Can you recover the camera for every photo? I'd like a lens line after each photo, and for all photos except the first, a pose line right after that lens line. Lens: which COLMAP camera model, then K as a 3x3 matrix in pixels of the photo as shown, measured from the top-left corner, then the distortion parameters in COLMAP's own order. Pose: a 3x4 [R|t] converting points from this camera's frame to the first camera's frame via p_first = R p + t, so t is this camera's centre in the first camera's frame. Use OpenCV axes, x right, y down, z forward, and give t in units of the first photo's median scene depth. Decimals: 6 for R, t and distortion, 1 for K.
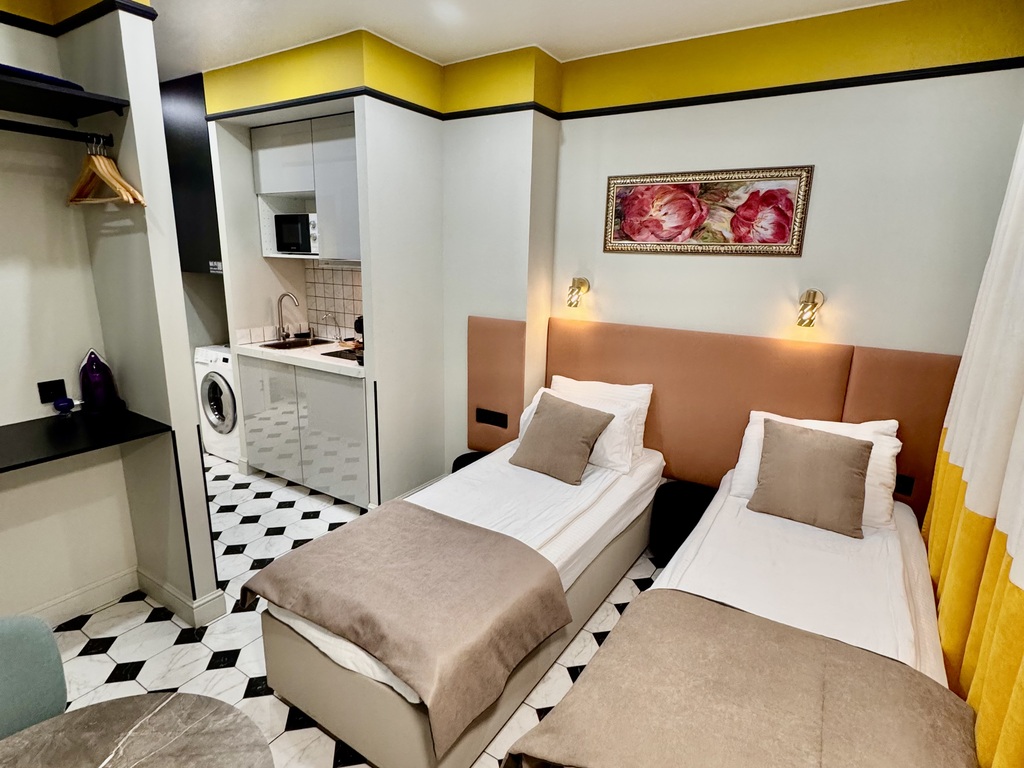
lens RADIAL K [[543.4, 0, 516.8], [0, 543.4, 374.9], [0, 0, 1]] dist [-0.001412, 0.000643]
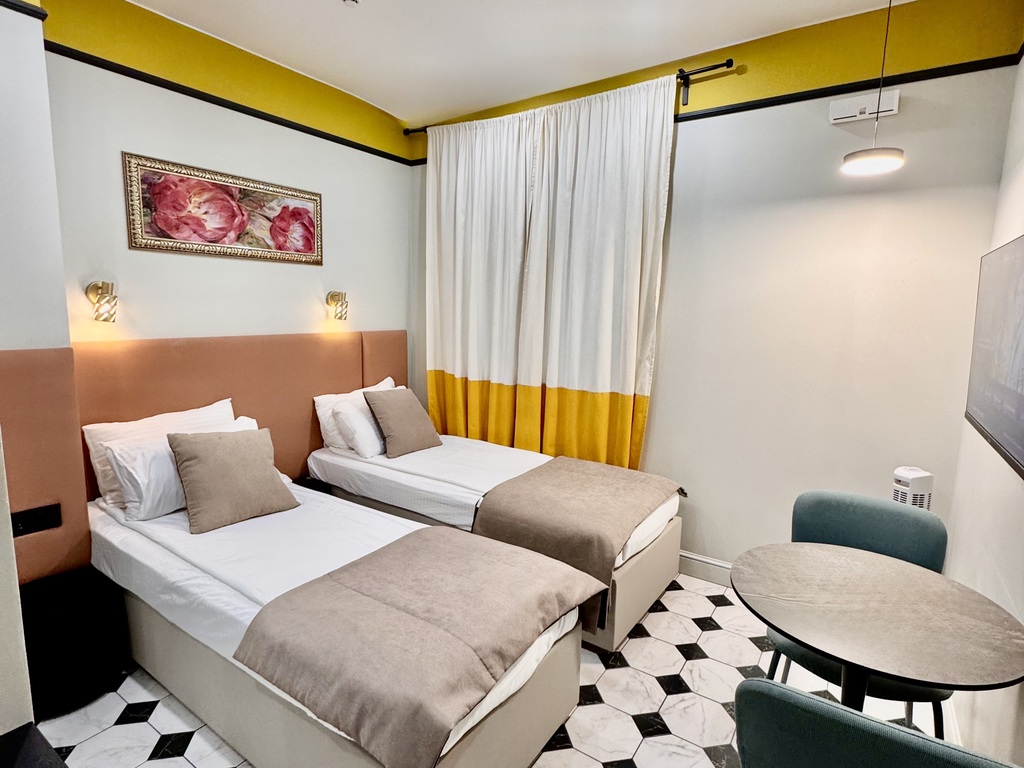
lens RADIAL K [[543.4, 0, 523.6], [0, 543.4, 365.5], [0, 0, 1]] dist [-0.001412, 0.000643]
pose [[0.023024, -0.135348, 0.990531, -0.675699], [0.196715, 0.972037, 0.128249, -0.059185], [-0.980190, 0.191899, 0.049005, 0.492955]]
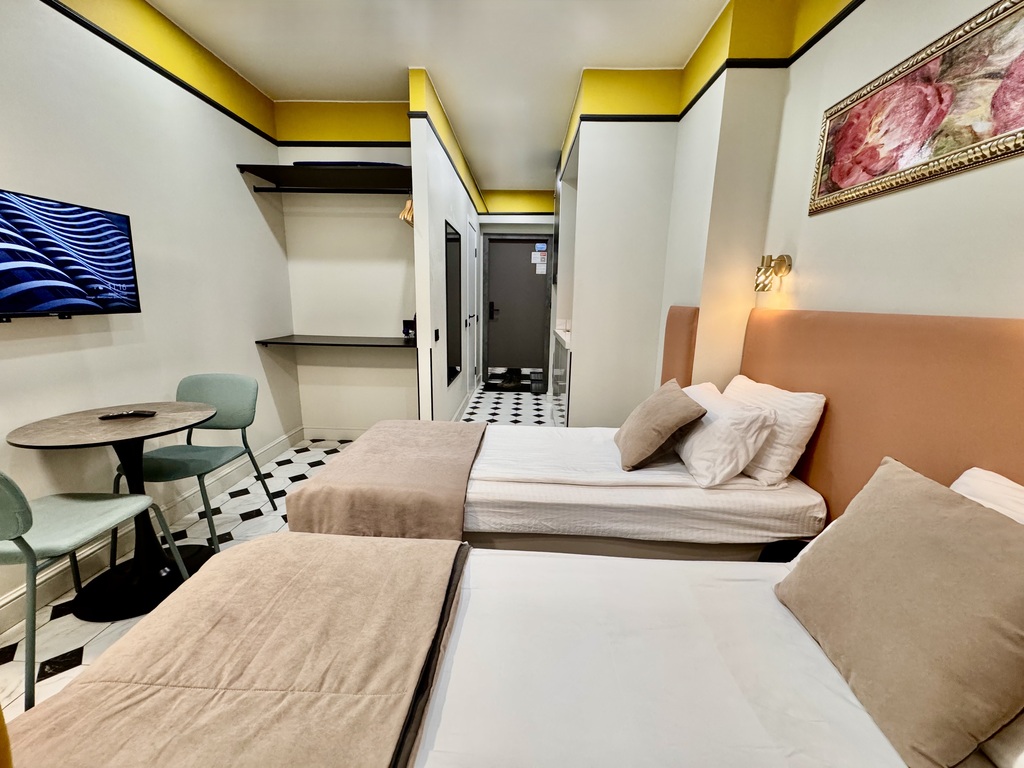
lens RADIAL K [[406.8, 0, 520.1], [0, 406.8, 378.8], [0, 0, 1]] dist [0.000039, -0.000862]
pose [[0.502115, 0.149082, -0.851854, 0.522879], [-0.189694, 0.980027, 0.059701, 0.042590], [0.843740, 0.131615, 0.520366, 0.437566]]
